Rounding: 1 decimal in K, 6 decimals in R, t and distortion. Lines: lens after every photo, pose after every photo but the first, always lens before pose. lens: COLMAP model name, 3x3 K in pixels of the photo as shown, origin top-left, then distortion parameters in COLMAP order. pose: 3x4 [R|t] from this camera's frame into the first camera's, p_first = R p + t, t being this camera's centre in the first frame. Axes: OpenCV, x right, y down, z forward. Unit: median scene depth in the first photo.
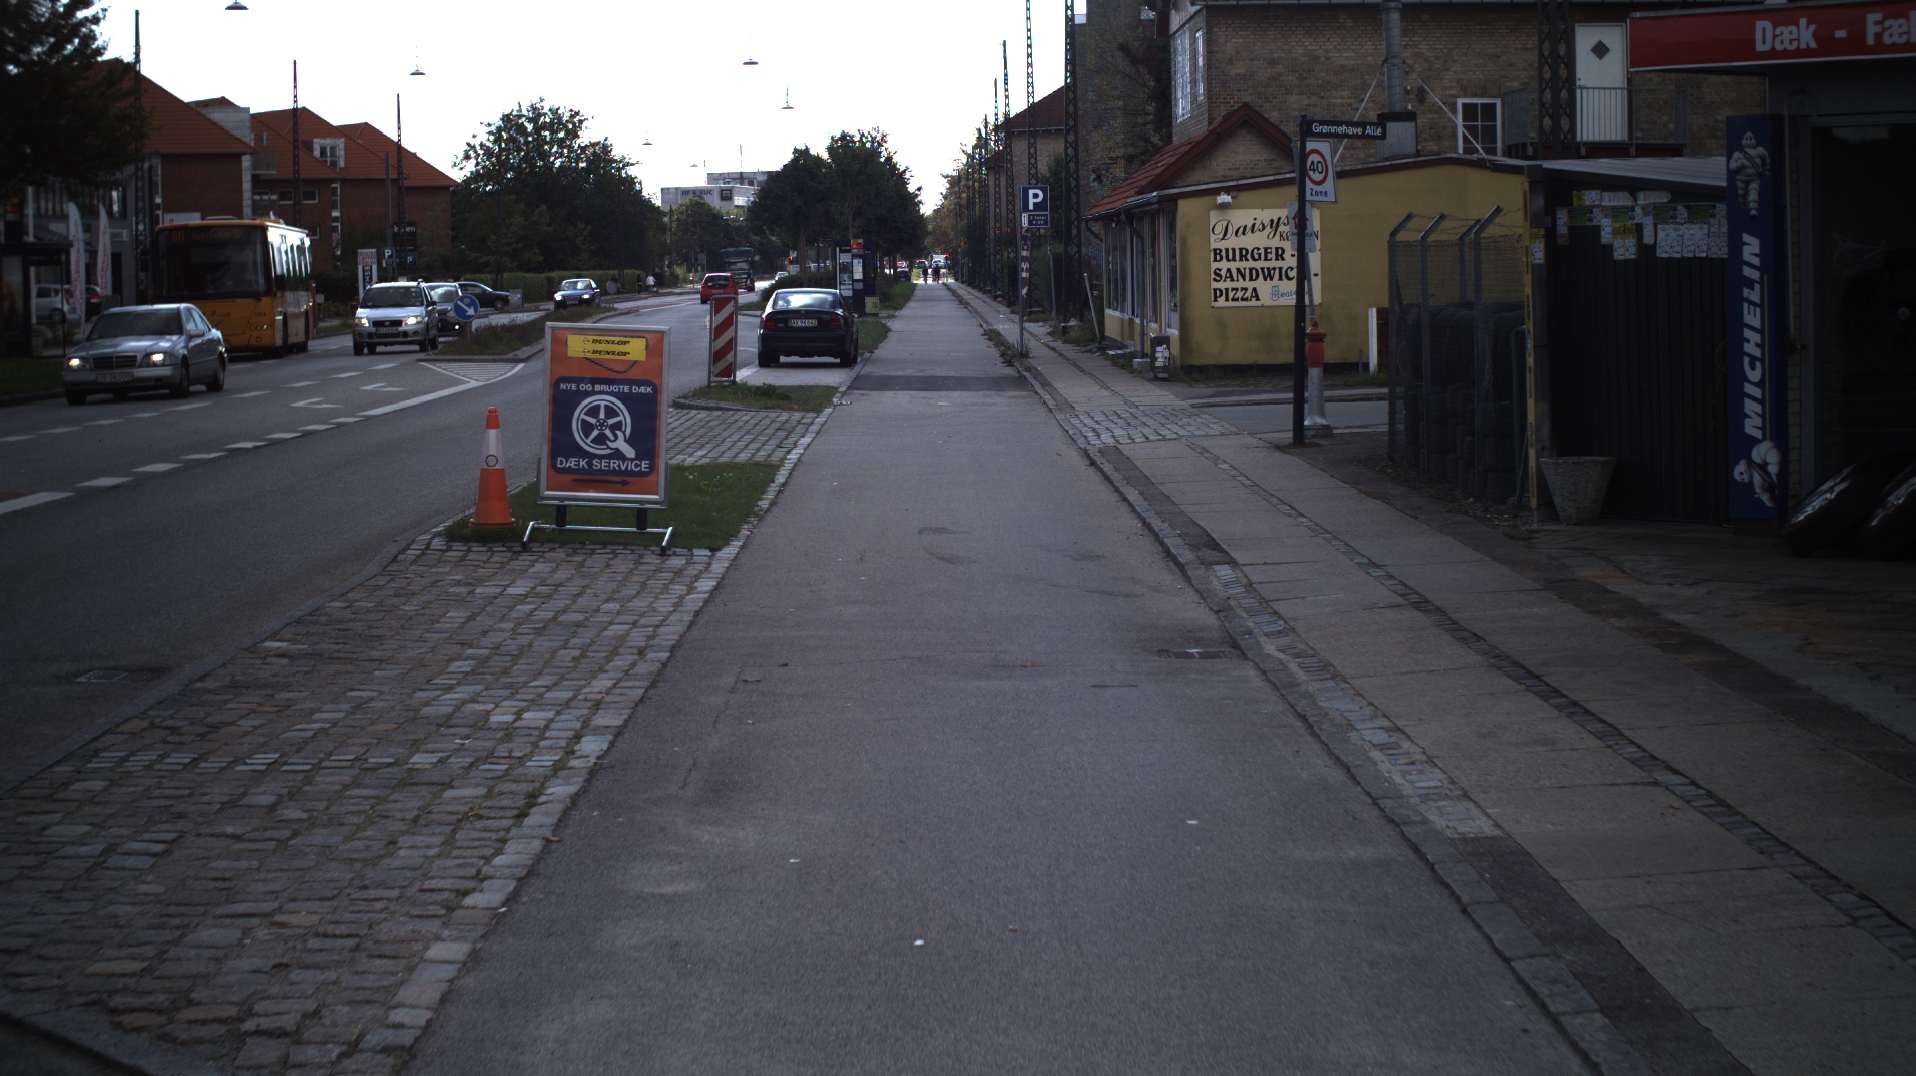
lens RADIAL K [[3185.9, 0, 931.2], [0, 3185.9, 479.8], [0, 0, 1]] dist [-0.226234, 0.037047]
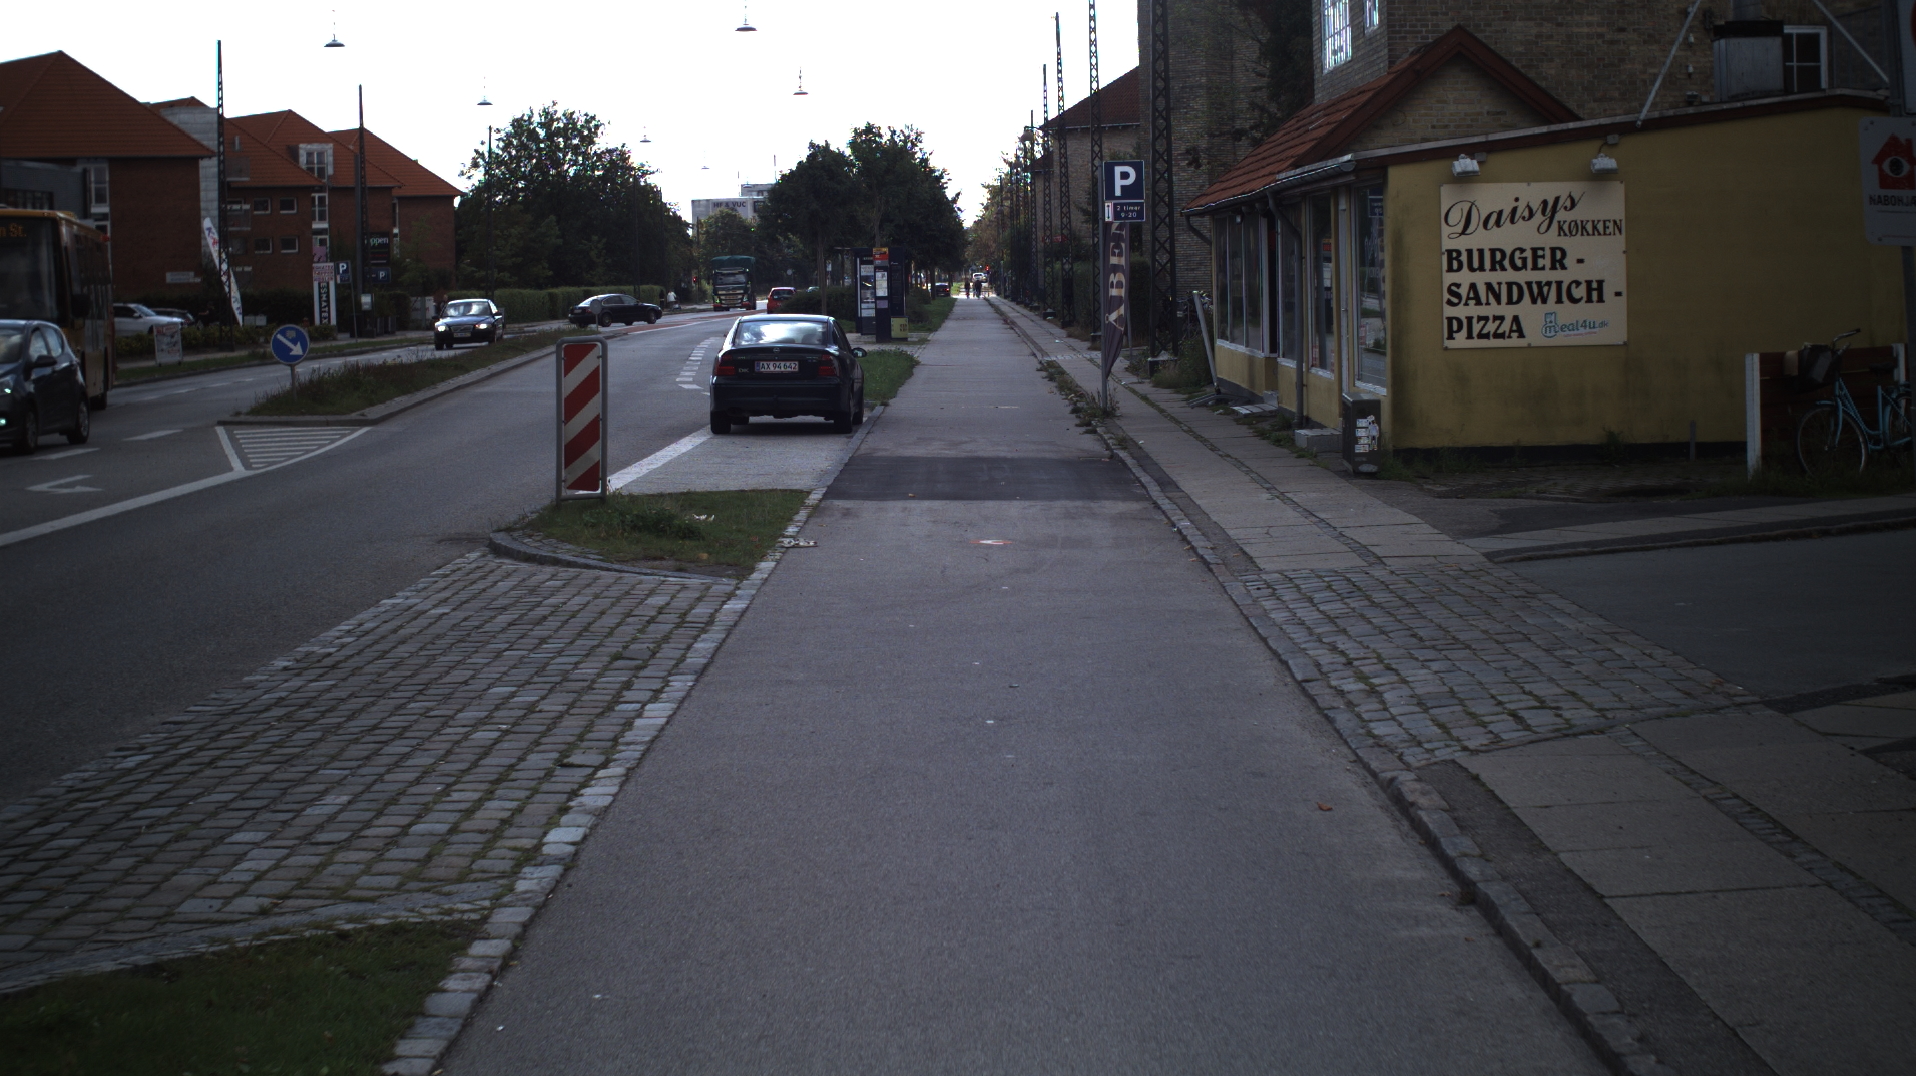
lens RADIAL K [[3185.9, 0, 931.2], [0, 3185.9, 479.8], [0, 0, 1]] dist [-0.226234, 0.037047]
pose [[0.999911, -0.003027, -0.012965, 0.000302], [0.002970, 0.999986, -0.004362, -0.017870], [0.012978, 0.004323, 0.999906, 0.264729]]
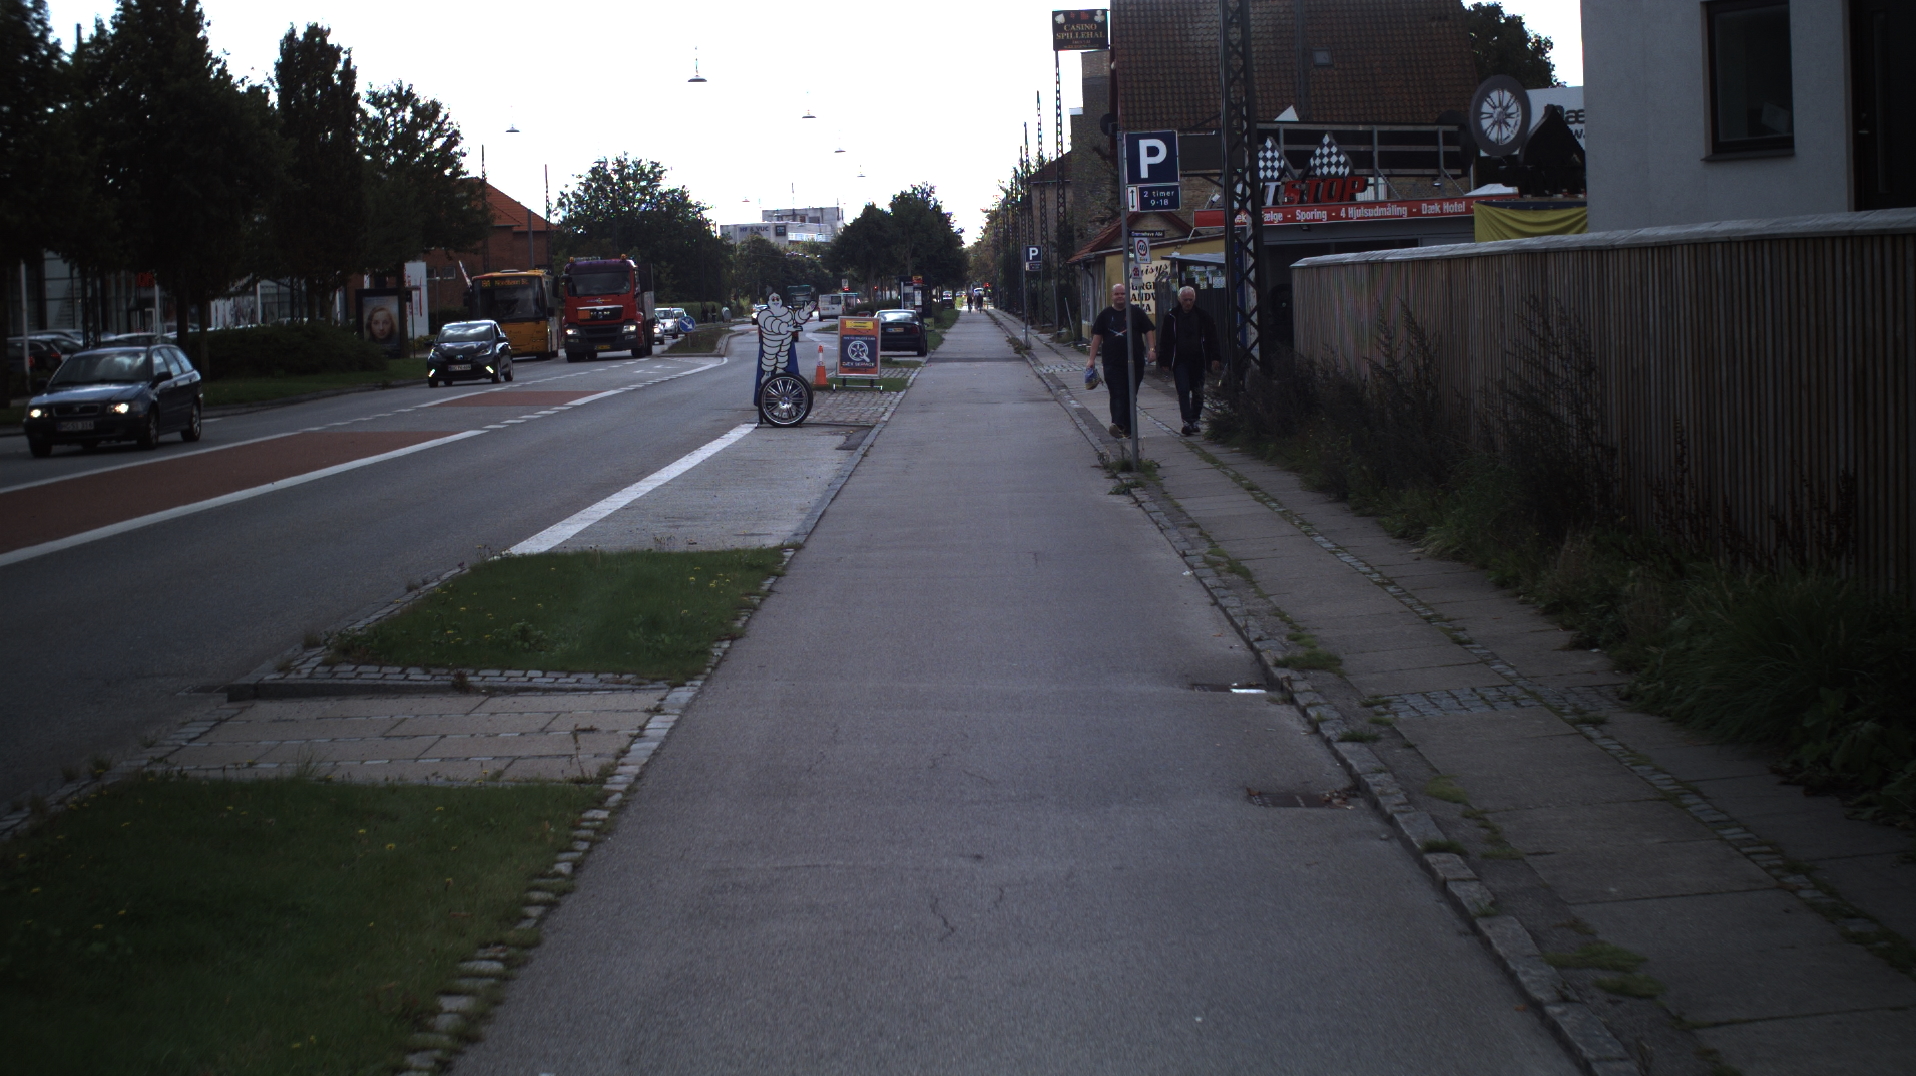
lens RADIAL K [[3185.9, 0, 931.2], [0, 3185.9, 479.8], [0, 0, 1]] dist [-0.226234, 0.037047]
pose [[0.999795, -0.014538, -0.014081, 0.000946], [0.014410, 0.999854, -0.009162, 0.035489], [0.014212, 0.008957, 0.999859, -0.530316]]
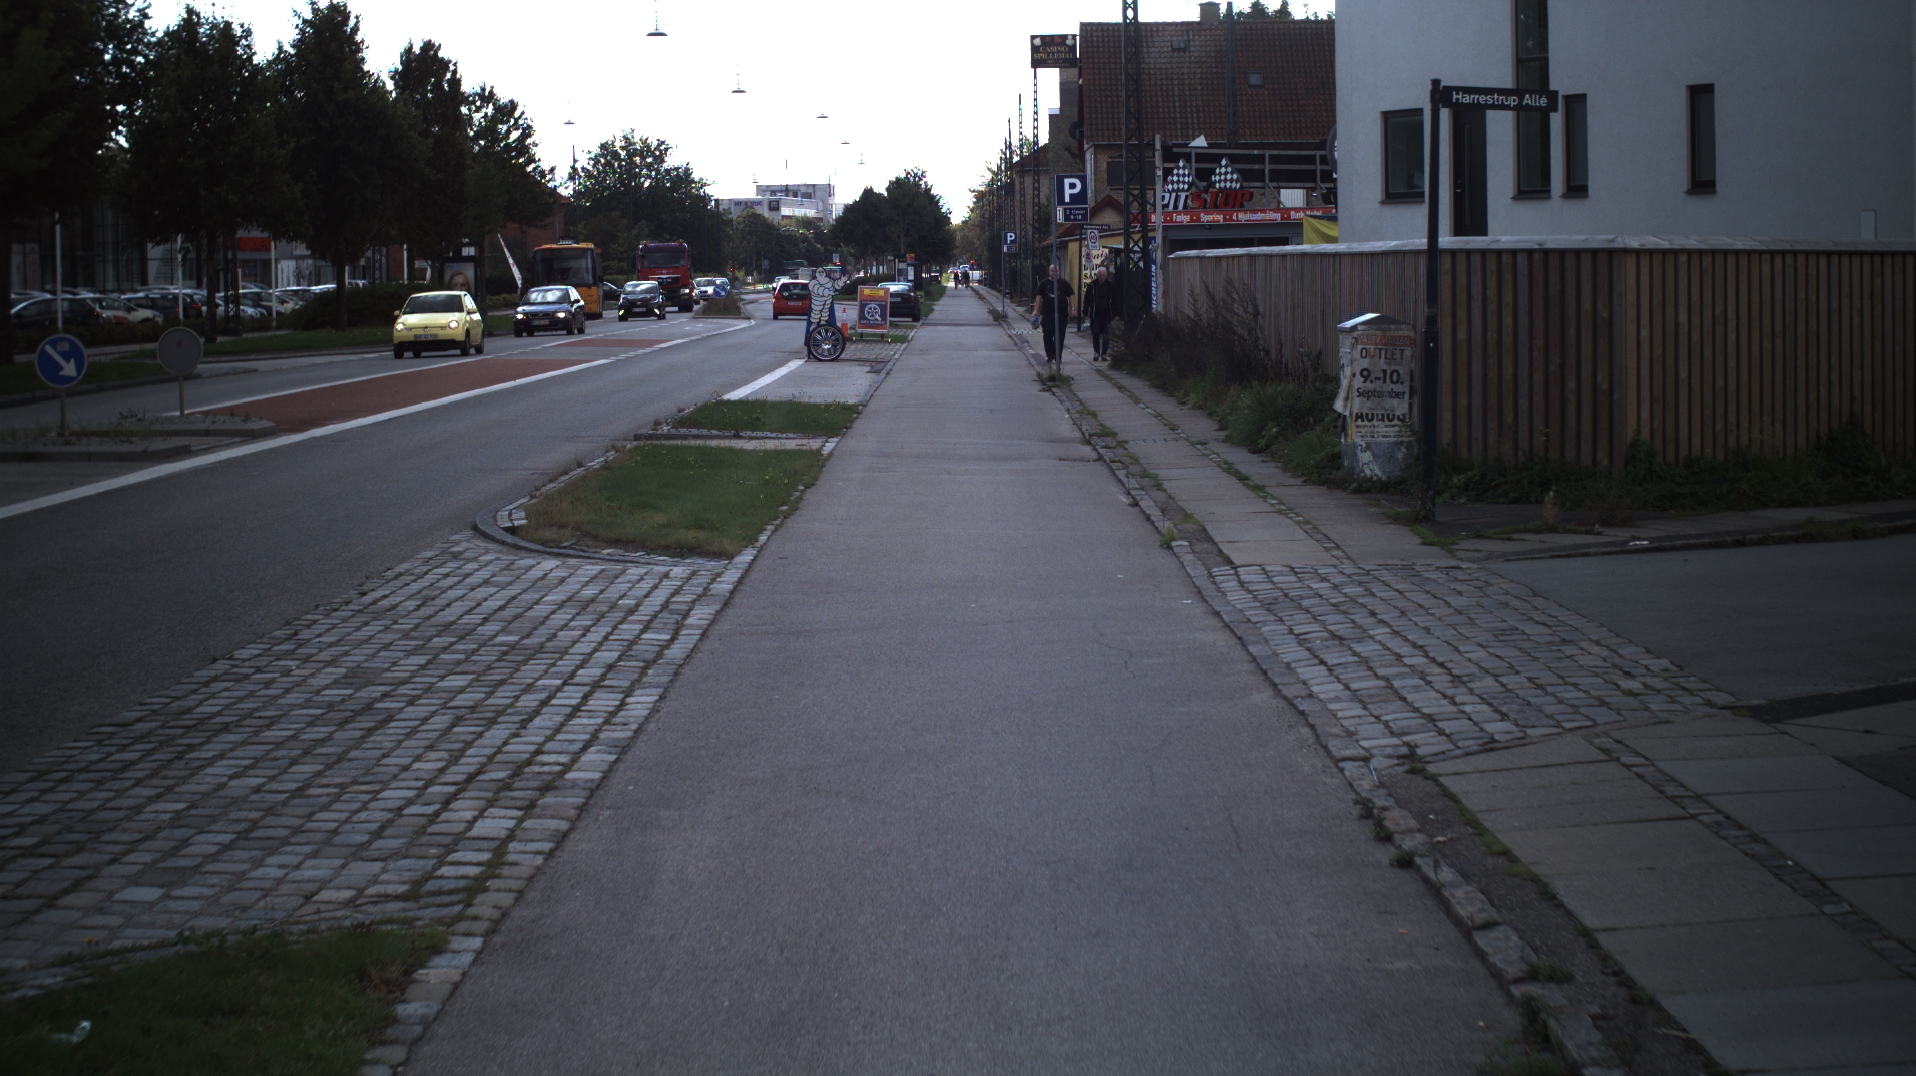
lens RADIAL K [[3185.9, 0, 931.2], [0, 3185.9, 479.8], [0, 0, 1]] dist [-0.226234, 0.037047]
pose [[0.999949, 0.005408, -0.008481, 0.000694], [-0.005422, 0.999984, -0.001593, 0.053184], [0.008472, 0.001639, 0.999963, -0.794817]]
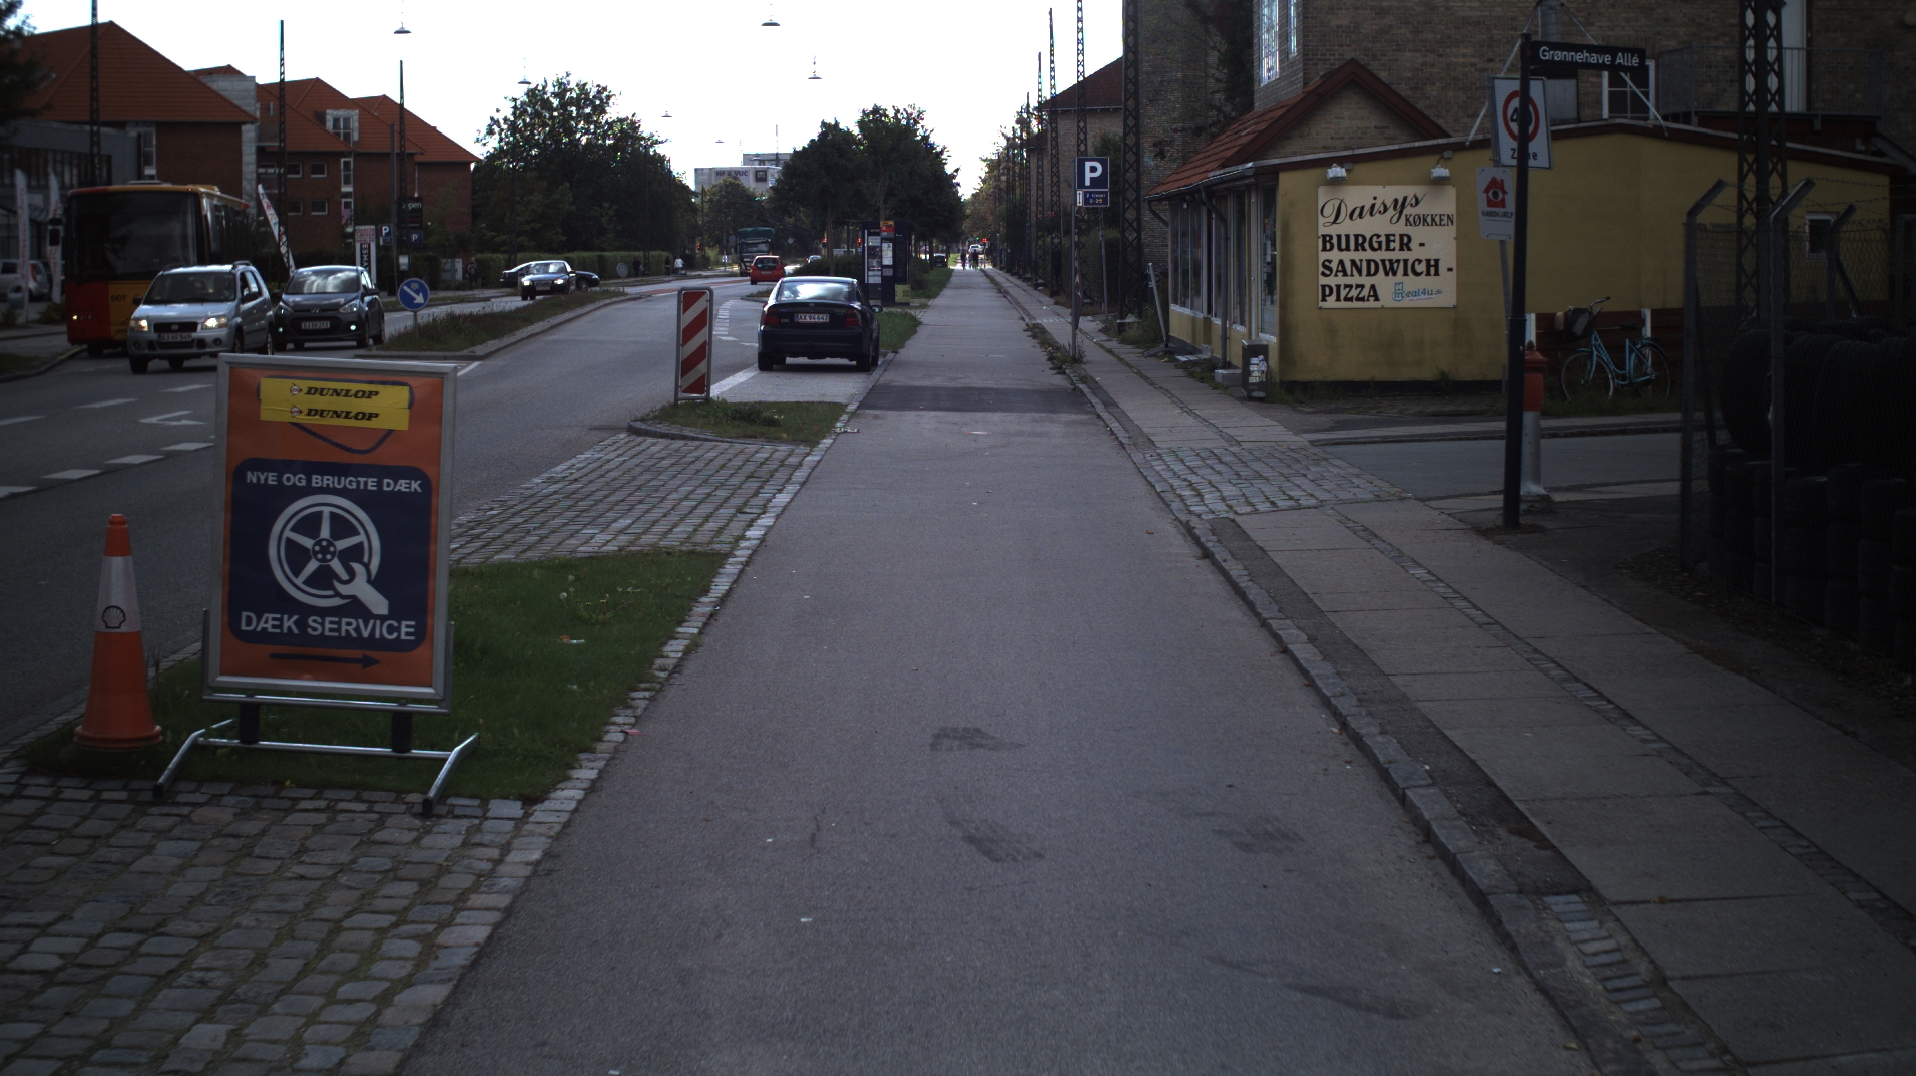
lens RADIAL K [[3185.9, 0, 931.2], [0, 3185.9, 479.8], [0, 0, 1]] dist [-0.226234, 0.037047]
pose [[0.999849, 0.013624, -0.010814, 0.000311], [-0.013574, 0.999897, 0.004761, -0.008963], [0.010878, -0.004614, 0.999930, 0.132319]]
